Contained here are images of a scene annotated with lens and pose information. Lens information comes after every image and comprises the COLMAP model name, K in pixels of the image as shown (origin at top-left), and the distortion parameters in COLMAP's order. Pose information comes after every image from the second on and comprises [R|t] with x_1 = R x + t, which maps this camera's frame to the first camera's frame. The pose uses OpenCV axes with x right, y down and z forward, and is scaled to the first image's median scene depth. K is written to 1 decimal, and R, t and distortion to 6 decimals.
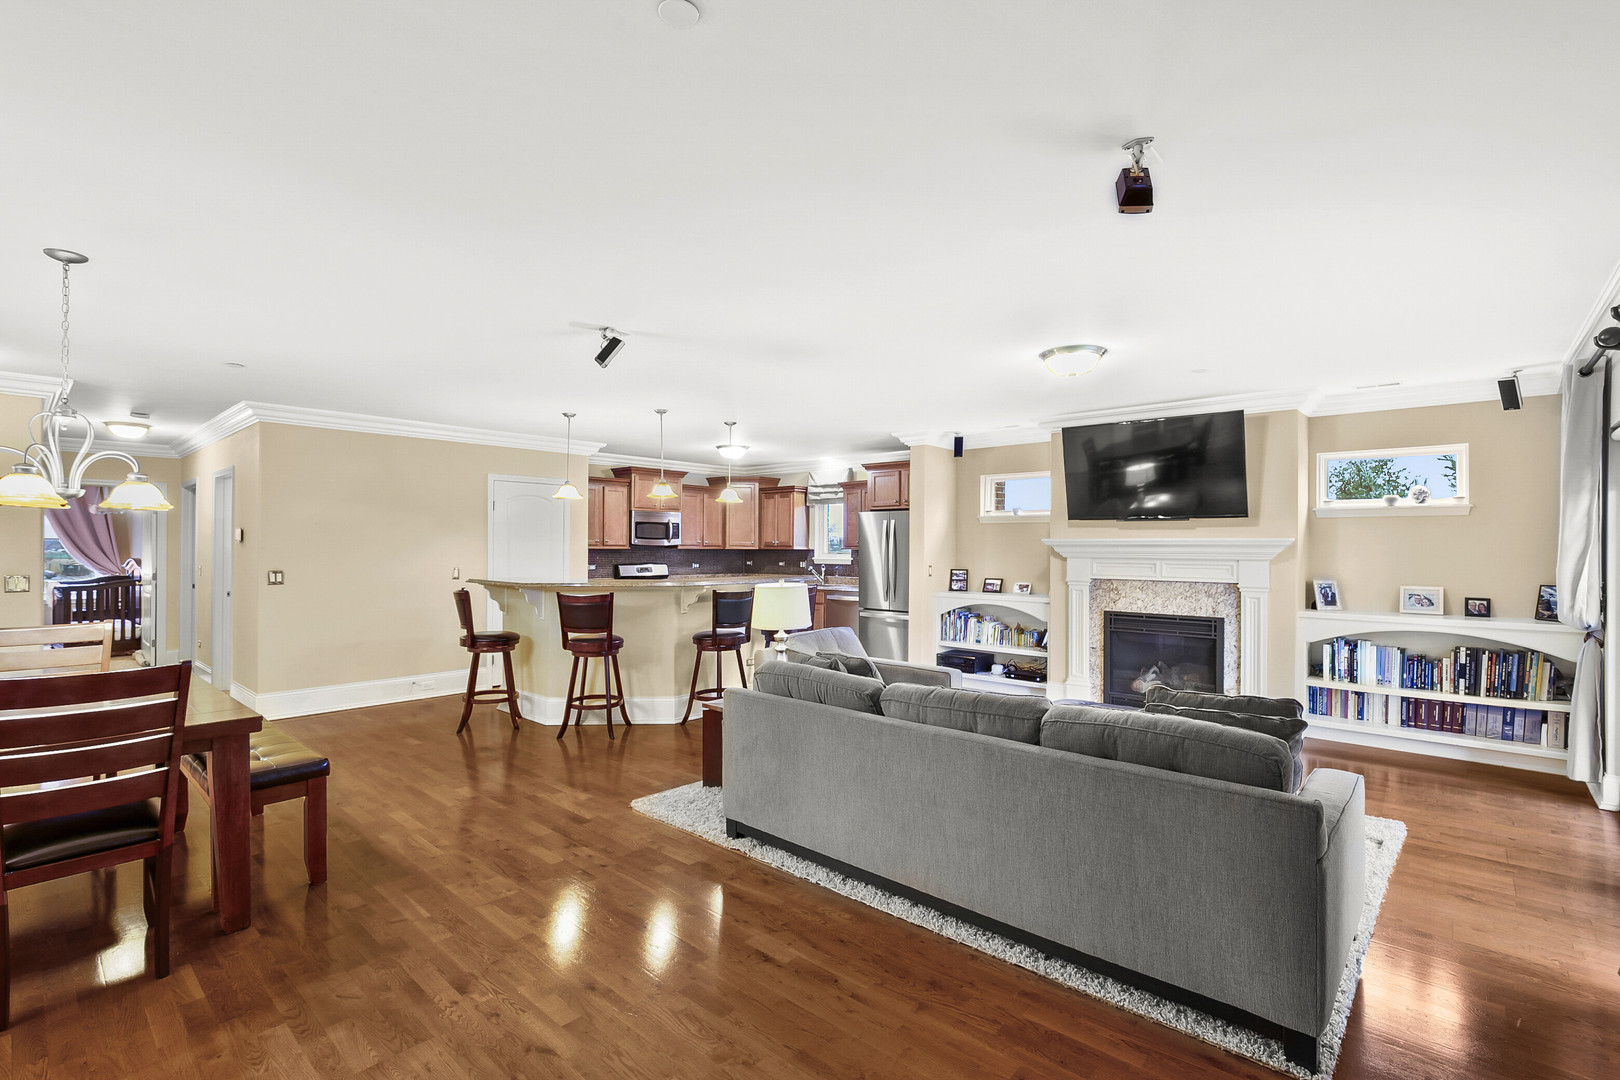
lens RADIAL K [[756.0, 0, 806.5], [0, 756.0, 548.4], [0, 0, 1]] dist [-0.015273, 0.004396]
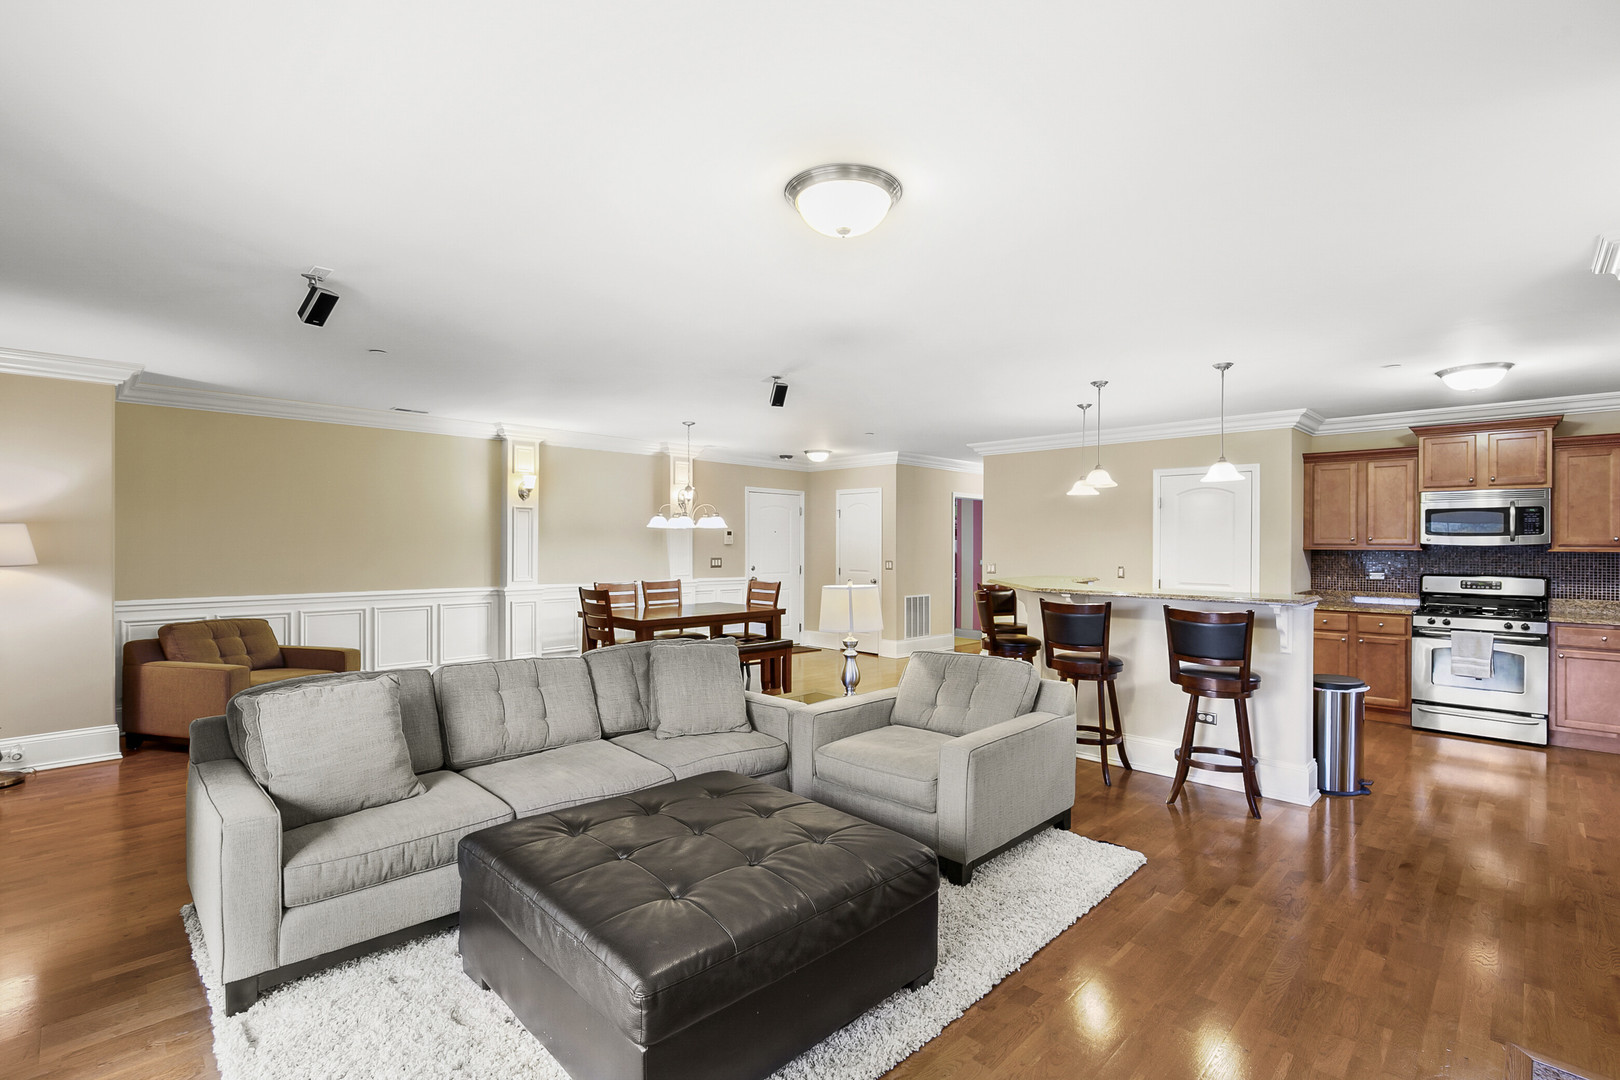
lens RADIAL K [[756.0, 0, 795.6], [0, 756.0, 540.9], [0, 0, 1]] dist [-0.015273, 0.004396]
pose [[-0.008057, -0.009875, -0.999919, 0.390366], [-0.000799, 0.999951, -0.009869, -0.002044], [0.999967, 0.000720, -0.008064, 0.451443]]
